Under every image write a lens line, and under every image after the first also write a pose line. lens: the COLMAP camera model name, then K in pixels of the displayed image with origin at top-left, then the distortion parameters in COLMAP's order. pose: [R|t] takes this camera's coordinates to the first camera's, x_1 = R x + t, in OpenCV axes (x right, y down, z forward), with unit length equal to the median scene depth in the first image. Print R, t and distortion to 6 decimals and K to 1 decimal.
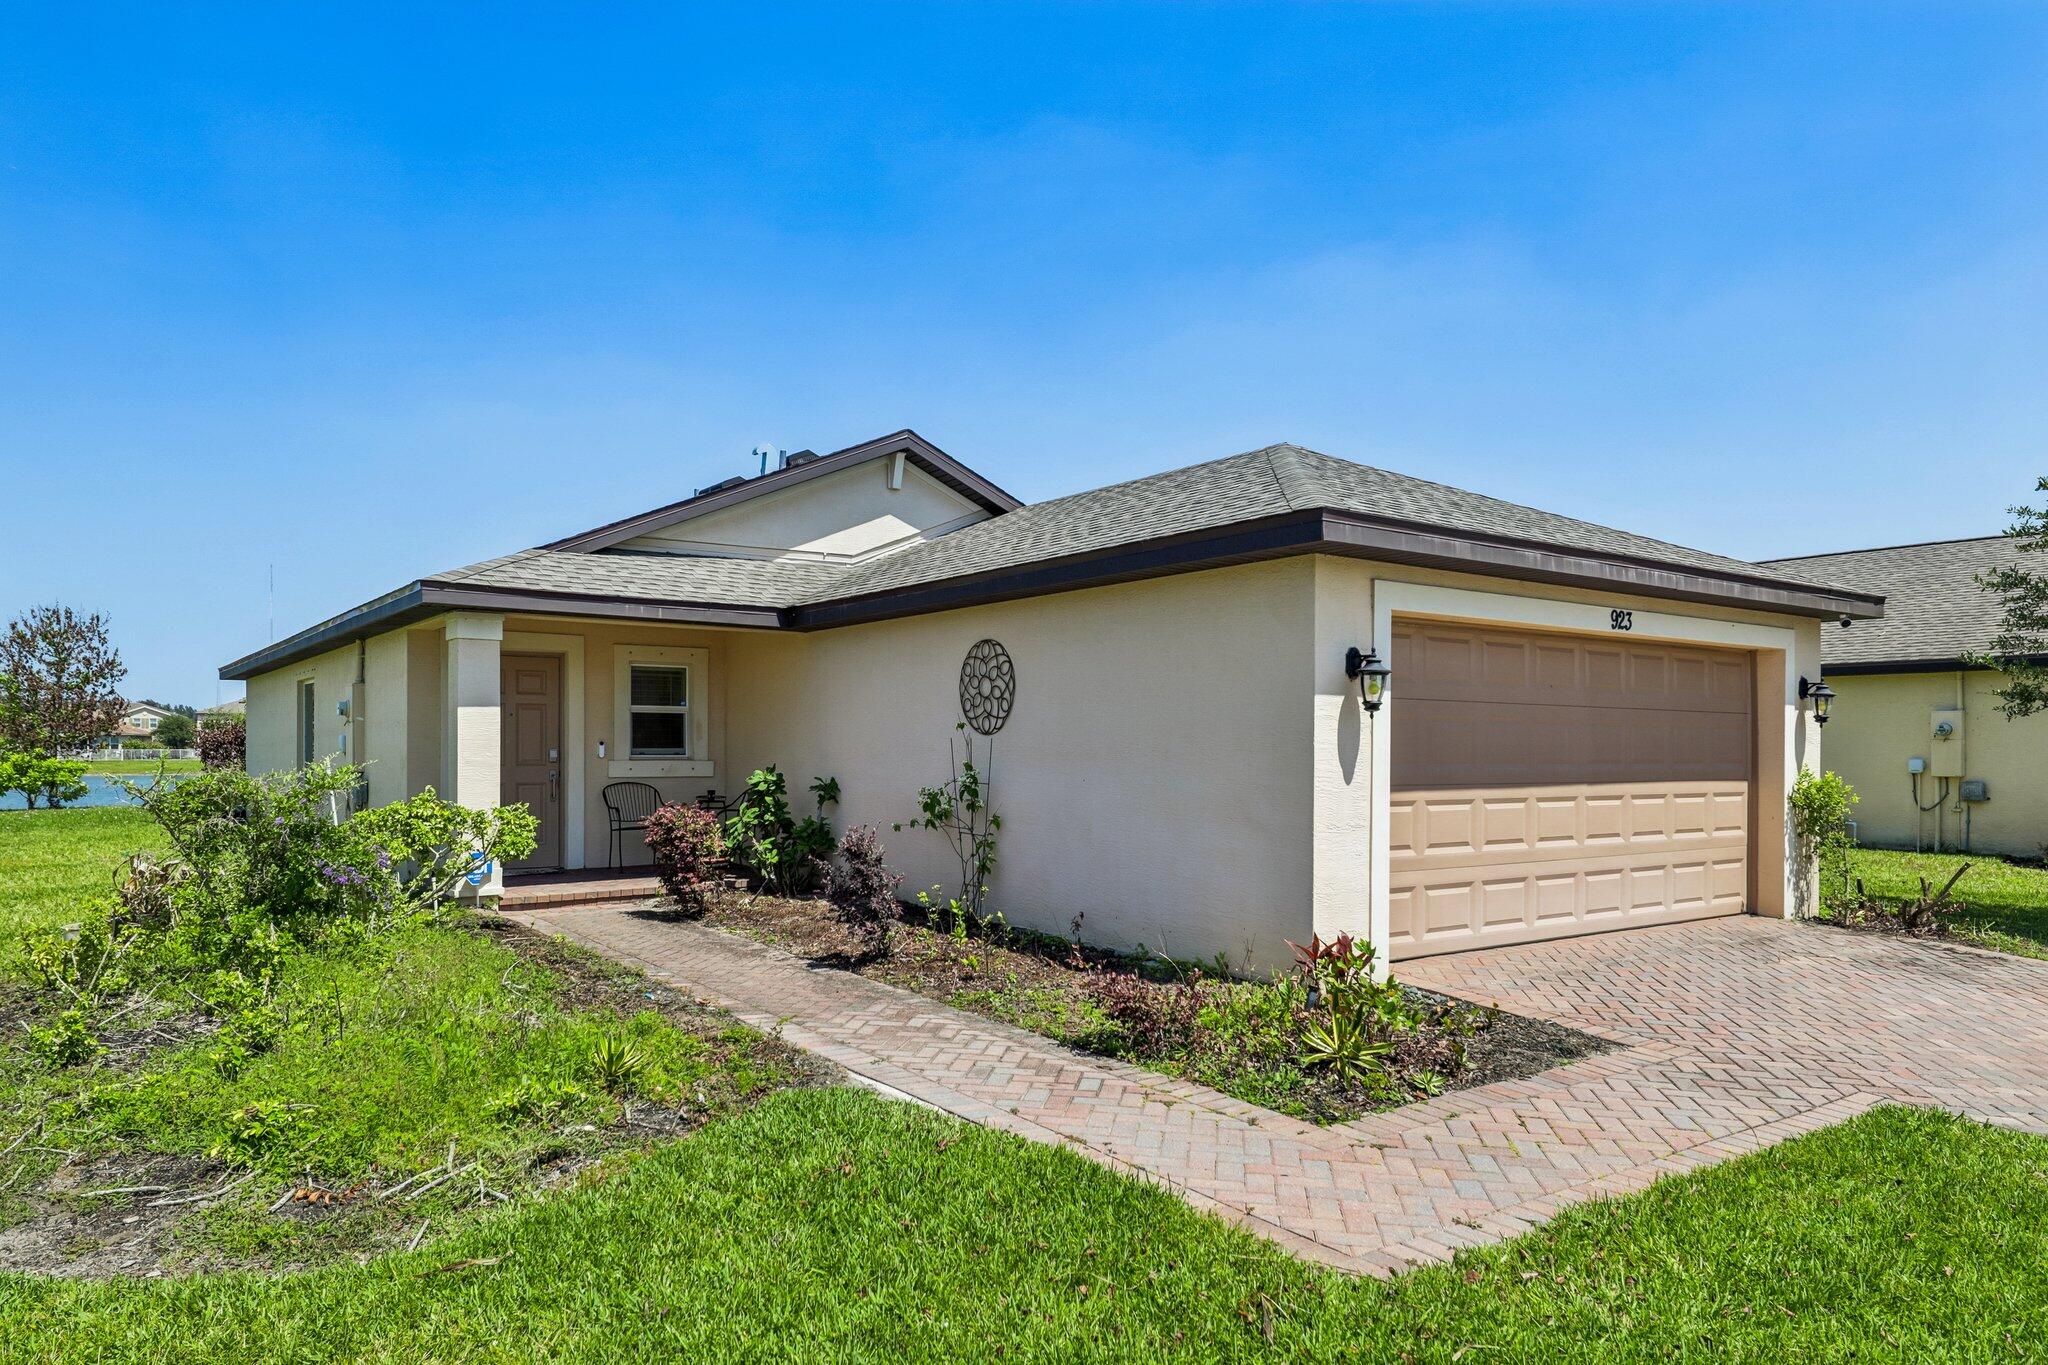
lens RADIAL K [[1338.1, 0, 1024.0], [0, 1338.1, 682.5], [0, 0, 1]] dist [0.000004, 0.001133]
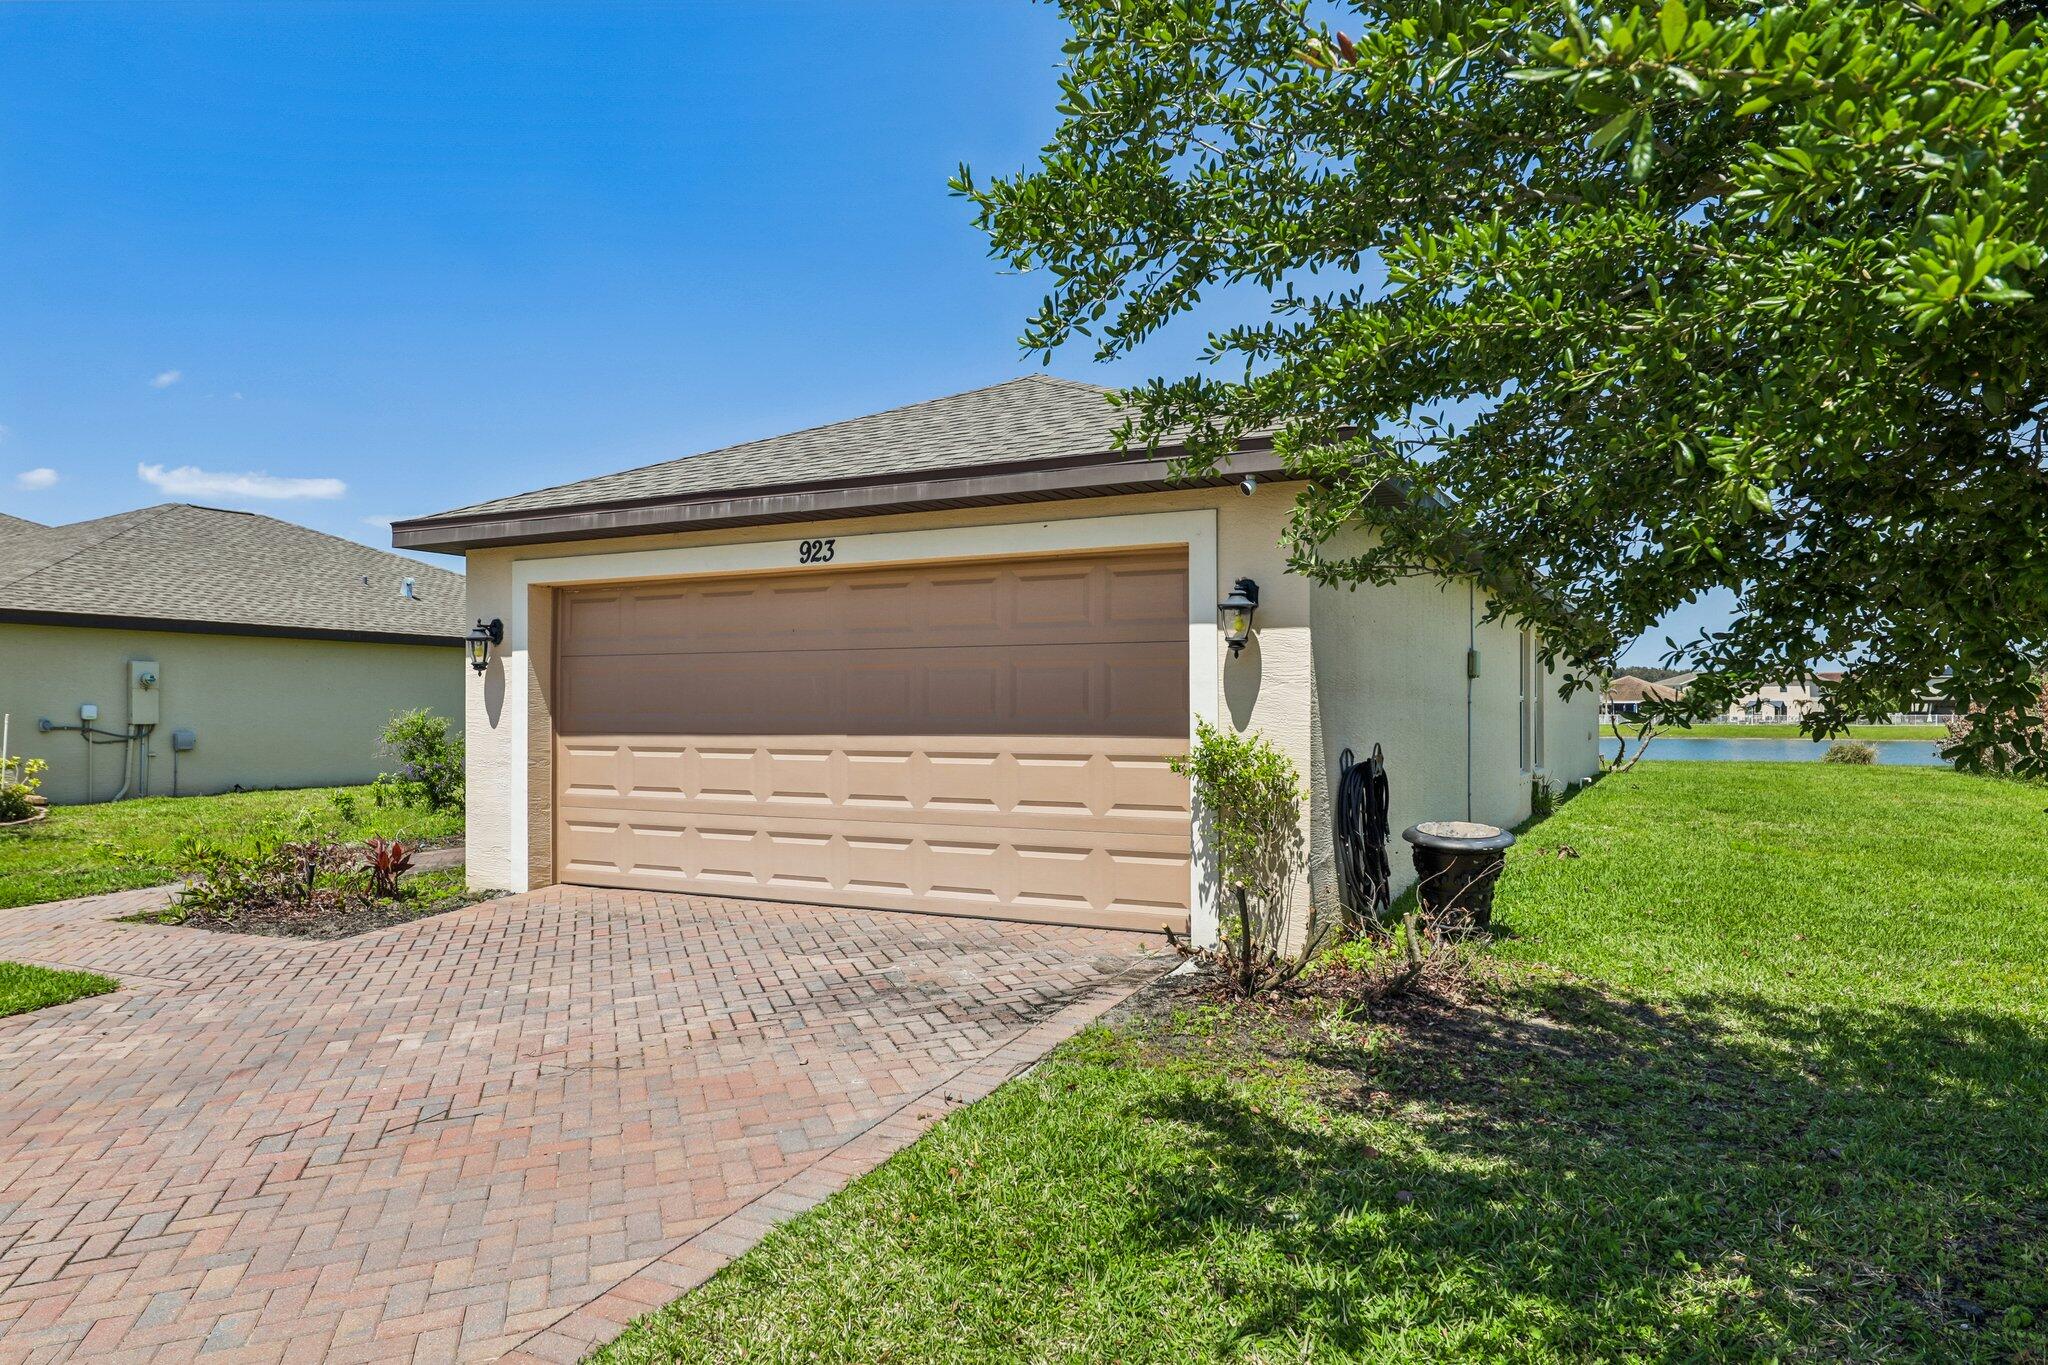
lens RADIAL K [[1338.1, 0, 1024.0], [0, 1338.1, 682.5], [0, 0, 1]] dist [0.000004, 0.001133]
pose [[0.441691, -0.005555, -0.897150, 1.415342], [0.058900, 0.998003, 0.022818, 0.029891], [0.895232, -0.062921, 0.441137, 0.800113]]
